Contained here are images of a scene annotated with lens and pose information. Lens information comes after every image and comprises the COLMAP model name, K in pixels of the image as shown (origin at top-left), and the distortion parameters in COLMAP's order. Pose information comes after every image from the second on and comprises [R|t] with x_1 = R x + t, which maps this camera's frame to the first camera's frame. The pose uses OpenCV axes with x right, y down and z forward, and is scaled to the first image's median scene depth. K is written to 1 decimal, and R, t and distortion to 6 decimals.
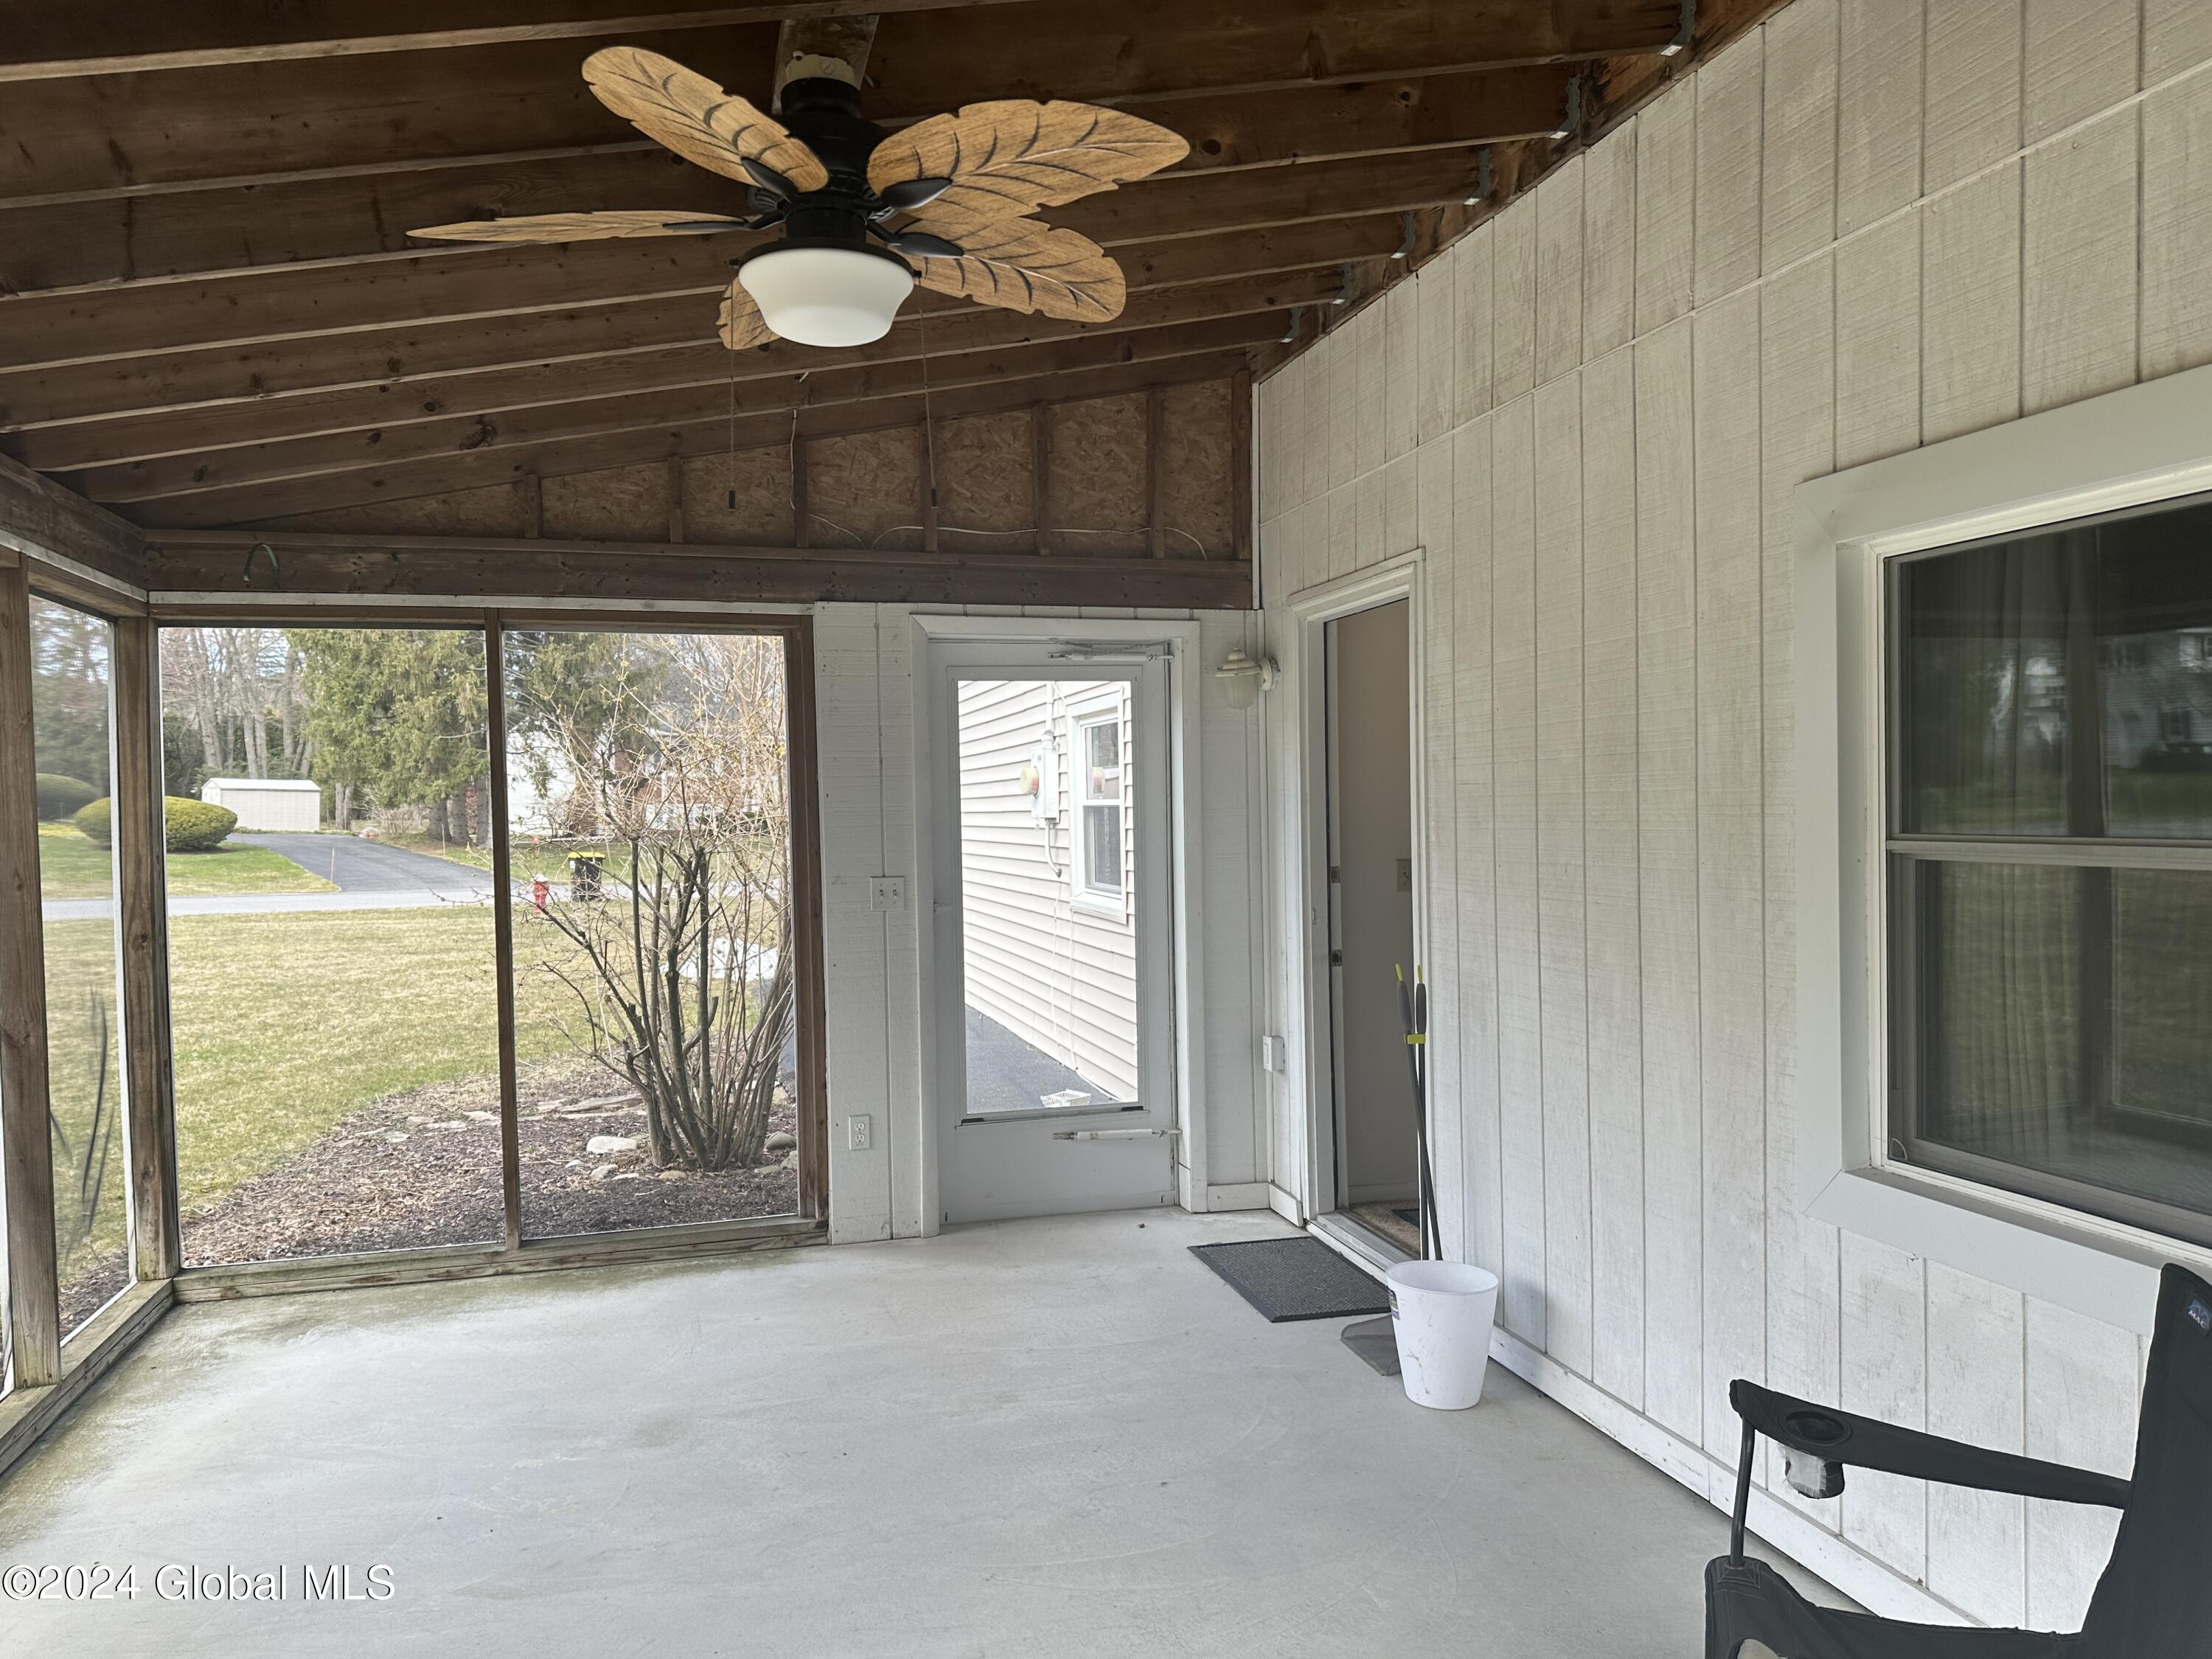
lens RADIAL K [[1553.1, 0, 1098.4], [0, 1553.1, 841.6], [0, 0, 1]] dist [0.002026, -0.004648]
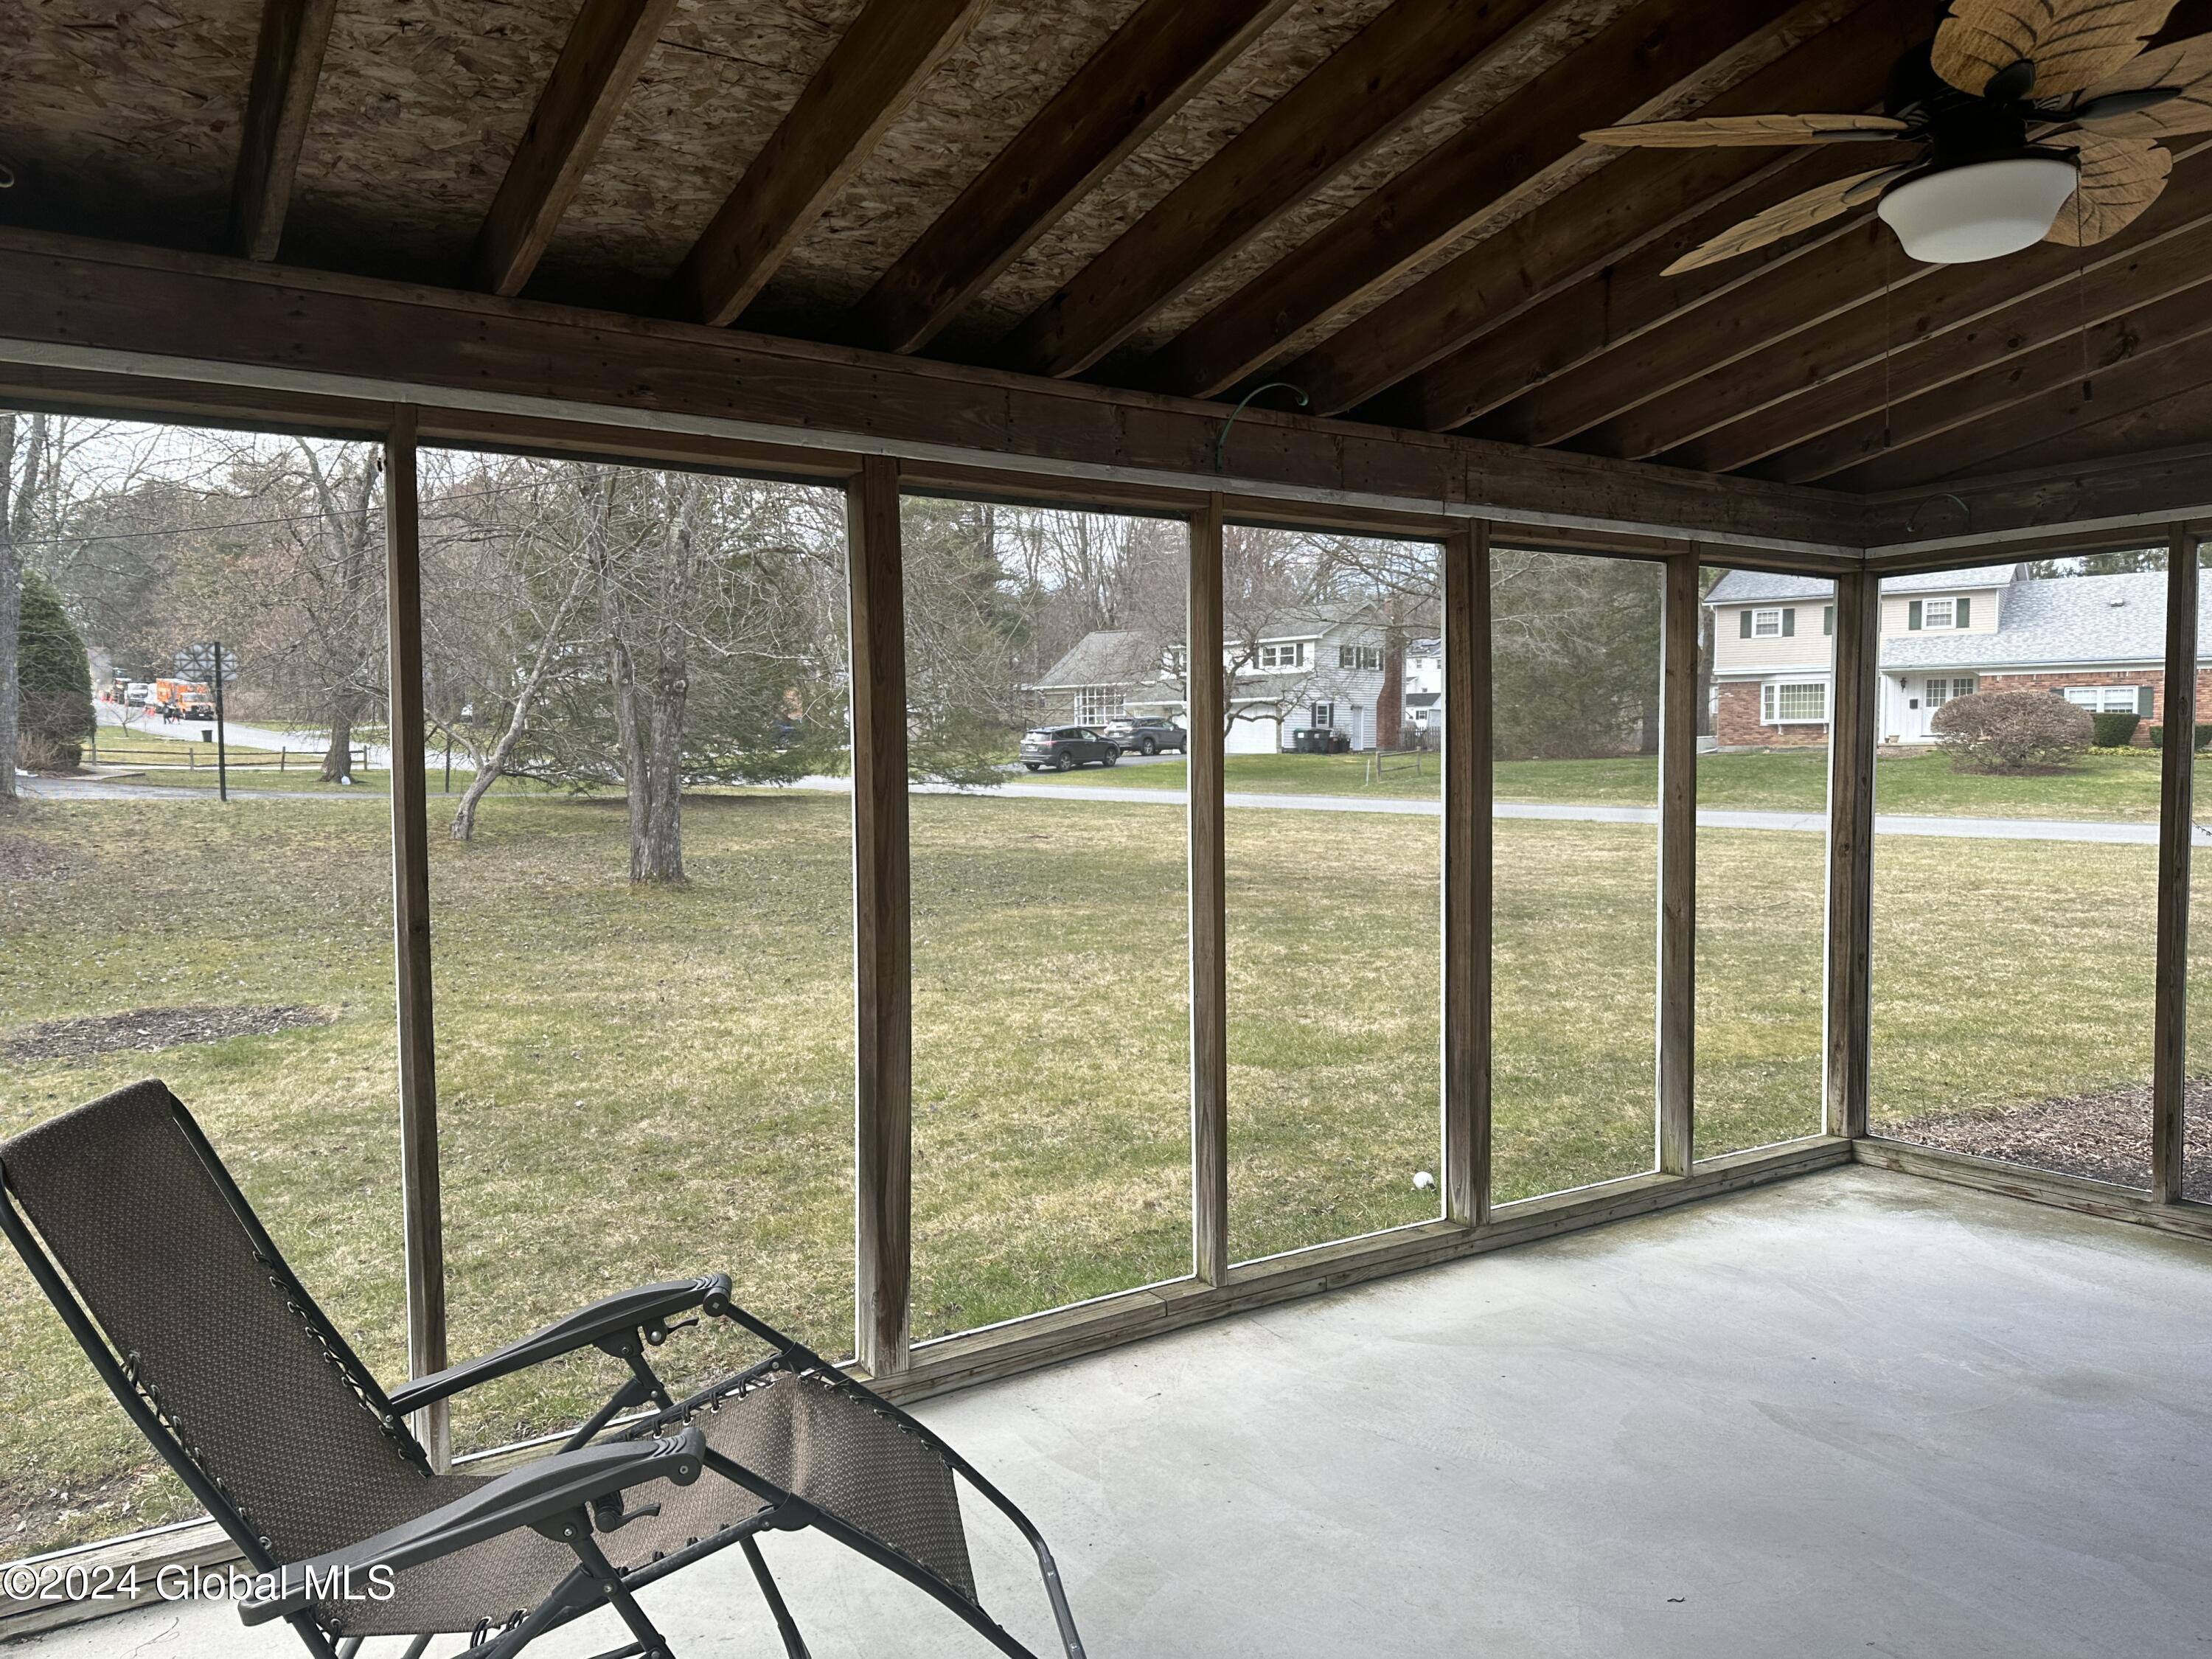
lens RADIAL K [[1553.1, 0, 1098.4], [0, 1553.1, 841.6], [0, 0, 1]] dist [0.002026, -0.004648]
pose [[0.314397, 0.064226, -0.947117, 0.320089], [-0.017654, 0.997932, 0.061811, -0.004788], [0.949127, -0.002713, 0.314880, 0.093744]]
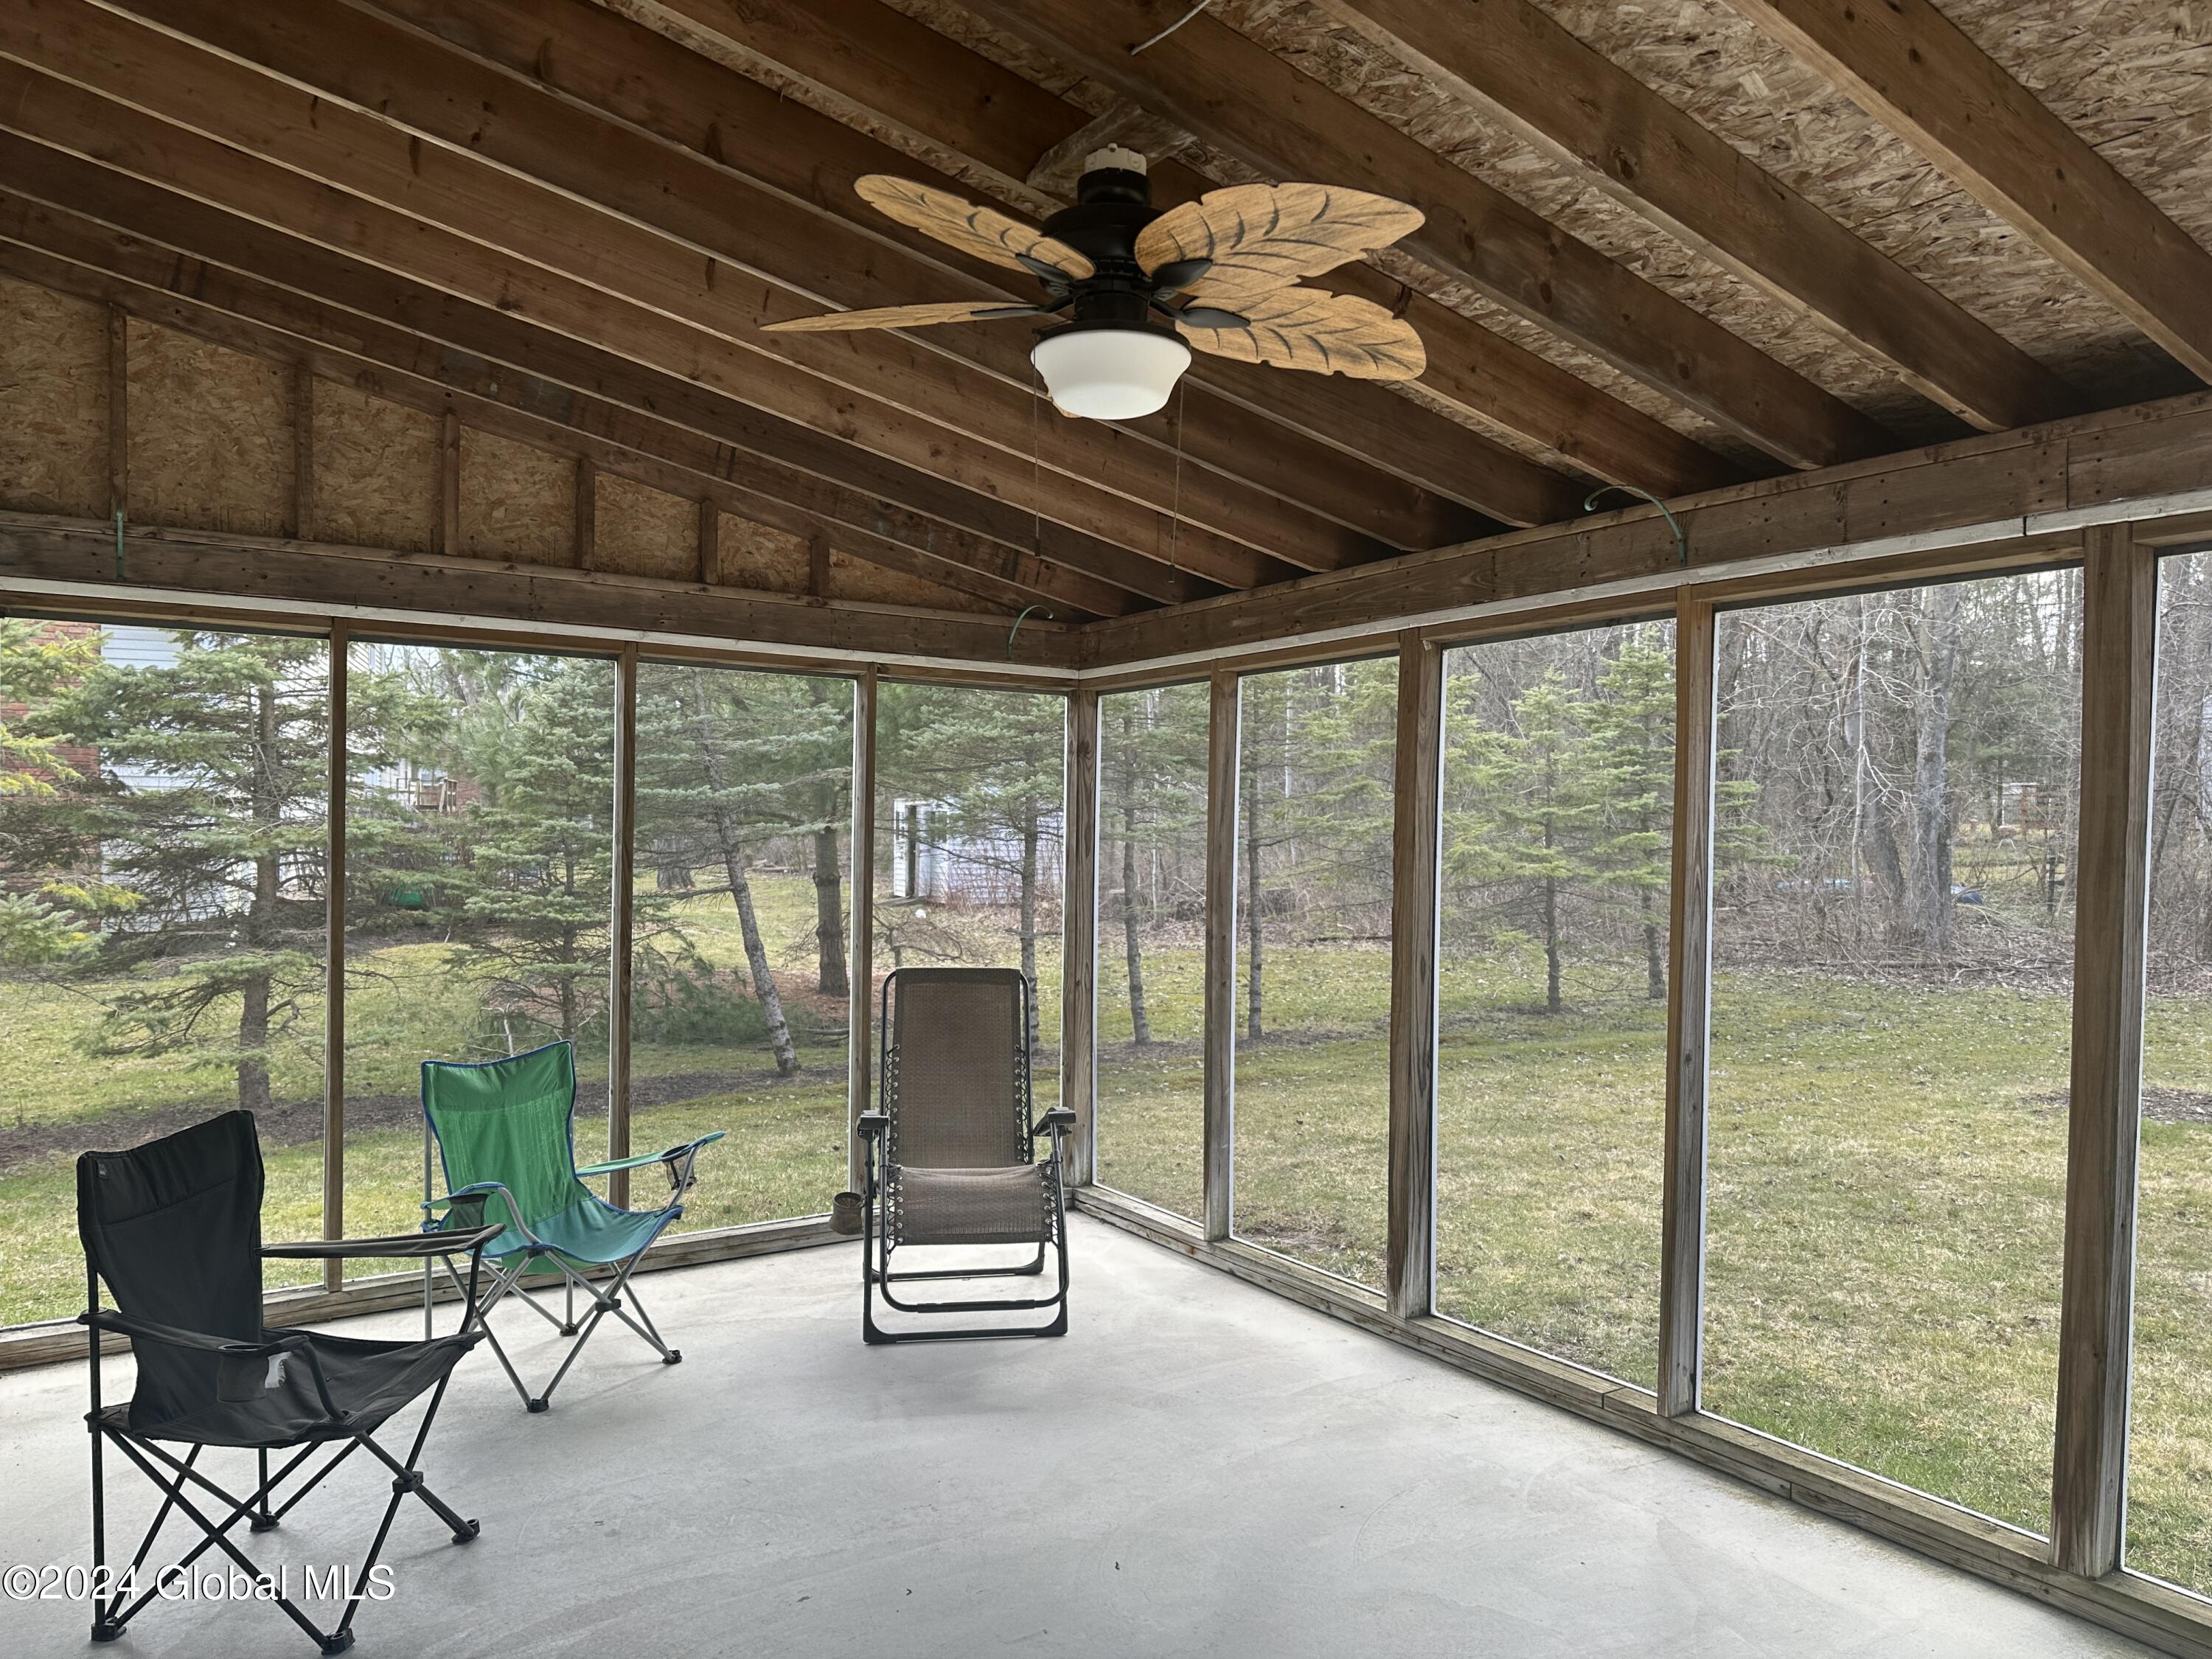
lens RADIAL K [[1553.1, 0, 1098.4], [0, 1553.1, 841.6], [0, 0, 1]] dist [0.002026, -0.004648]
pose [[-0.956147, -0.013741, -0.292565, 0.067511], [-0.021502, 0.999497, 0.023329, -0.020222], [0.292097, 0.028597, -0.955961, 1.116248]]
